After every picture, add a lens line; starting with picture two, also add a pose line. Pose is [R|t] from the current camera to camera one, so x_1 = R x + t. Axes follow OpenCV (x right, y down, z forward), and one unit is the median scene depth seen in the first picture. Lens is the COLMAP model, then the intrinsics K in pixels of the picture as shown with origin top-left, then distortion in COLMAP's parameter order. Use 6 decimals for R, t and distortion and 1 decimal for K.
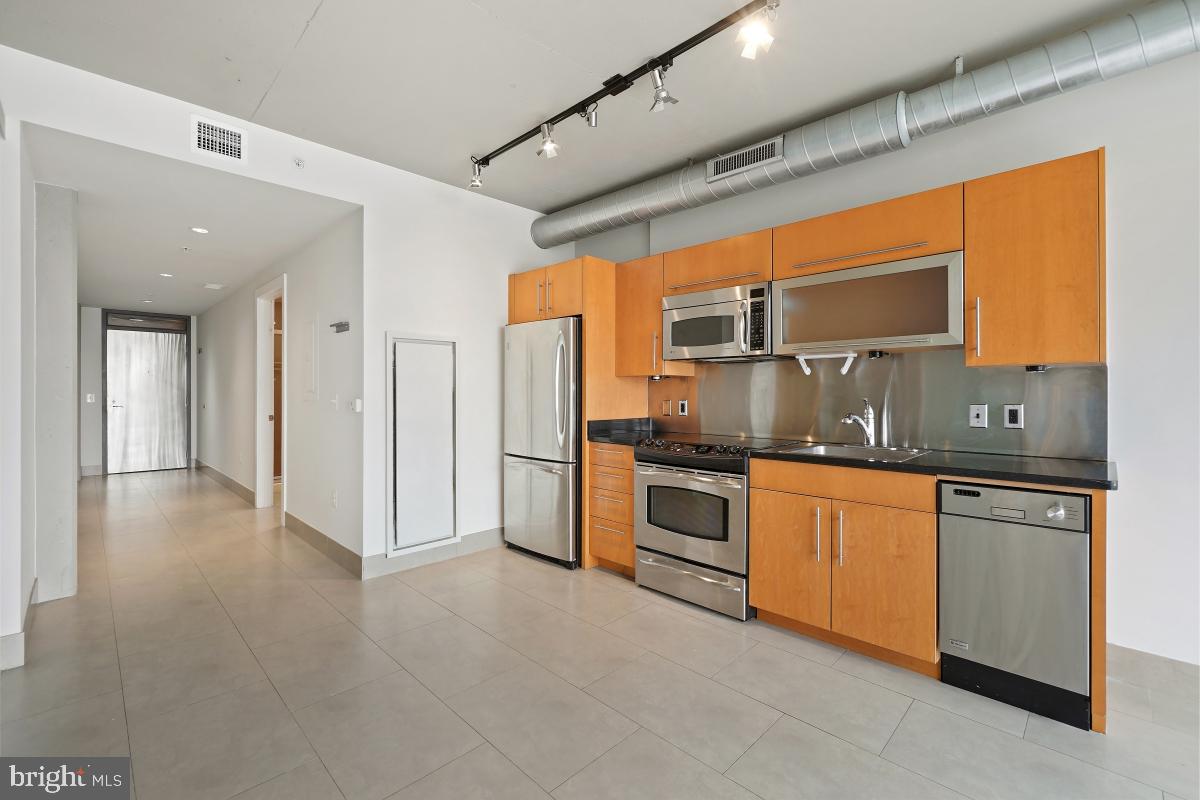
lens RADIAL K [[521.5, 0, 600.1], [0, 521.5, 393.0], [0, 0, 1]] dist [-0.002691, -0.000373]
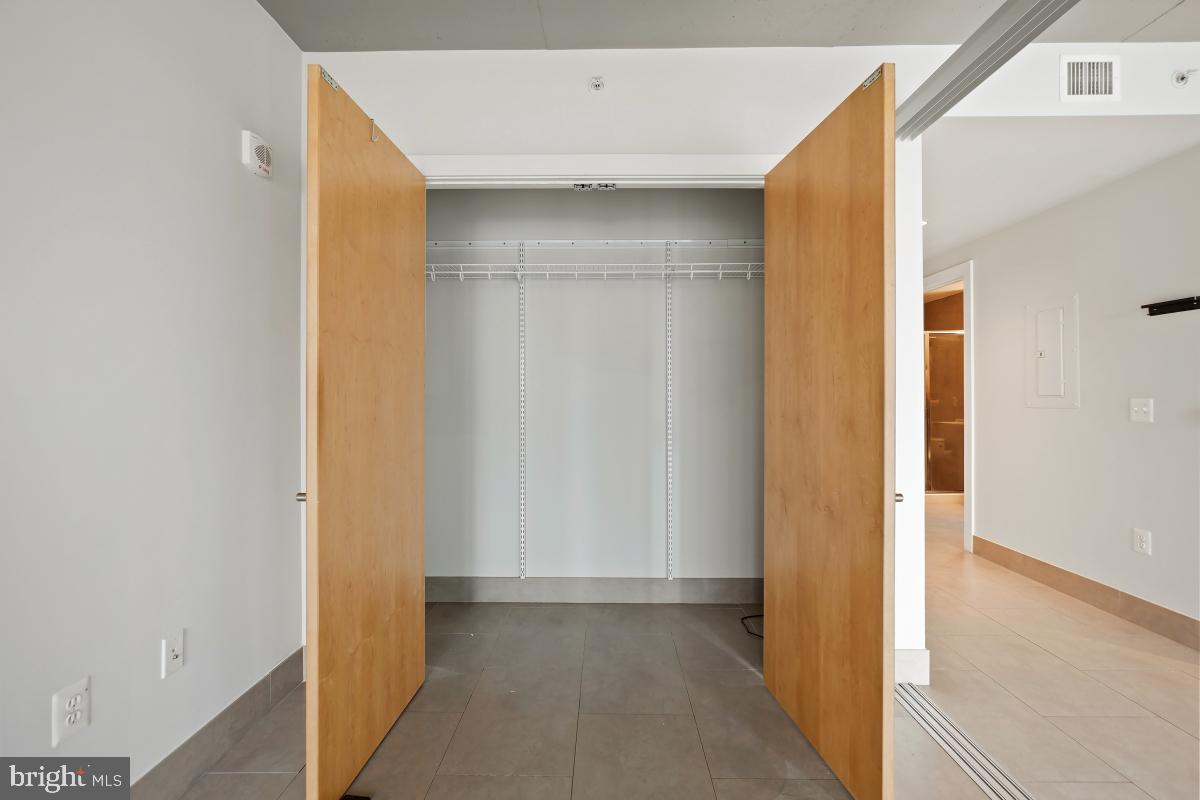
lens RADIAL K [[521.5, 0, 600.1], [0, 521.5, 393.0], [0, 0, 1]] dist [-0.002691, -0.000373]
pose [[0.696665, -0.003459, -0.717388, -0.685583], [-0.000617, 0.999985, -0.005420, -0.004056], [0.717396, 0.004219, 0.696652, -0.079690]]
